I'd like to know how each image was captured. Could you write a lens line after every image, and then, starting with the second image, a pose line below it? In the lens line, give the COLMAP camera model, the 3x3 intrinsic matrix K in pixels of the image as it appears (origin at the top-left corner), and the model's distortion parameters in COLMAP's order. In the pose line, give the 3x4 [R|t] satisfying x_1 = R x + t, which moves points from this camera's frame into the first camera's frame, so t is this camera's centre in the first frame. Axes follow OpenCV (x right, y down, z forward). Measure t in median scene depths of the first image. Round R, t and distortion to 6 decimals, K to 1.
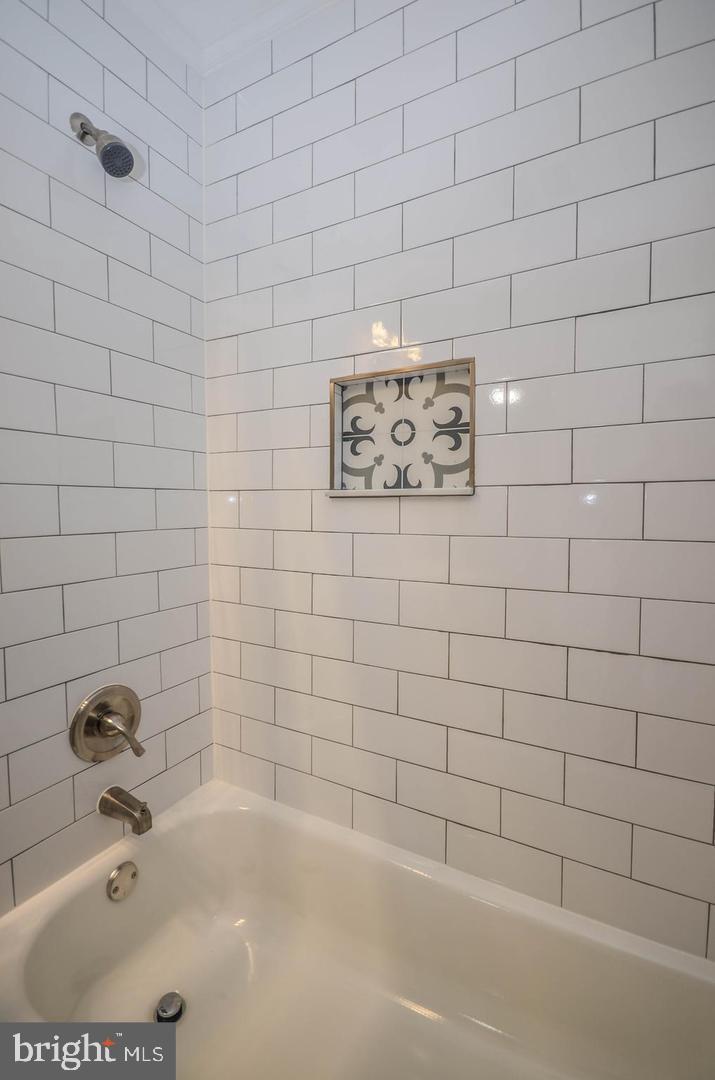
lens RADIAL K [[485.1, 0, 357.4], [0, 485.1, 526.7], [0, 0, 1]] dist [0.000330, -0.000092]
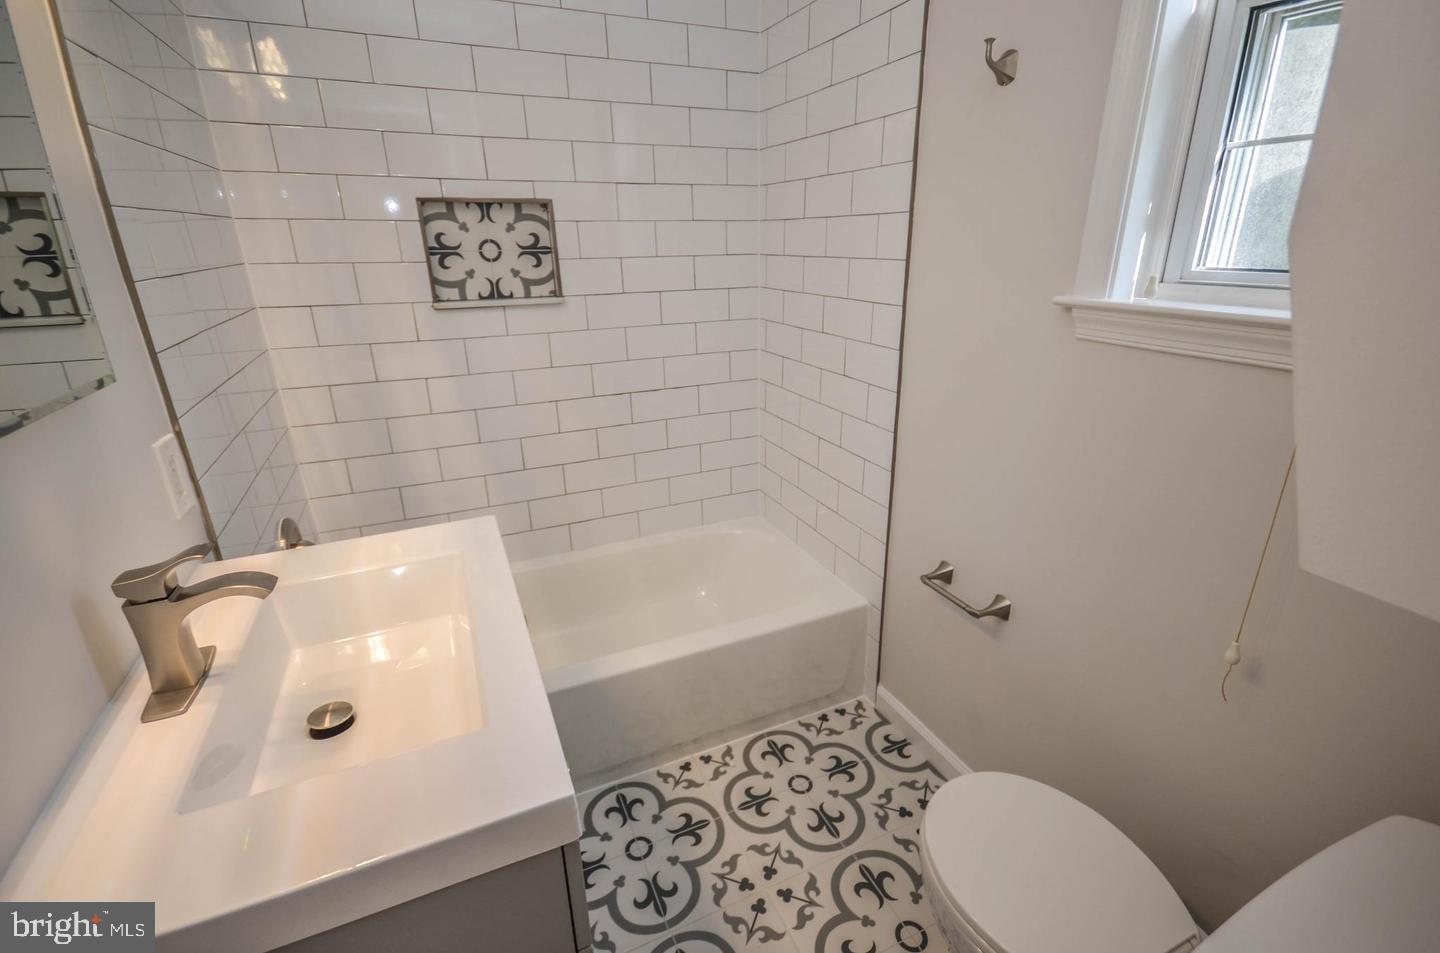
lens RADIAL K [[646.8, 0, 720.0], [0, 646.8, 476.5], [0, 0, 1]] dist [0.000330, -0.000092]
pose [[0.601663, -0.280702, 0.747802, -0.931999], [0.043398, 0.946321, 0.320302, -0.151919], [-0.797570, -0.160261, 0.581548, -0.498347]]
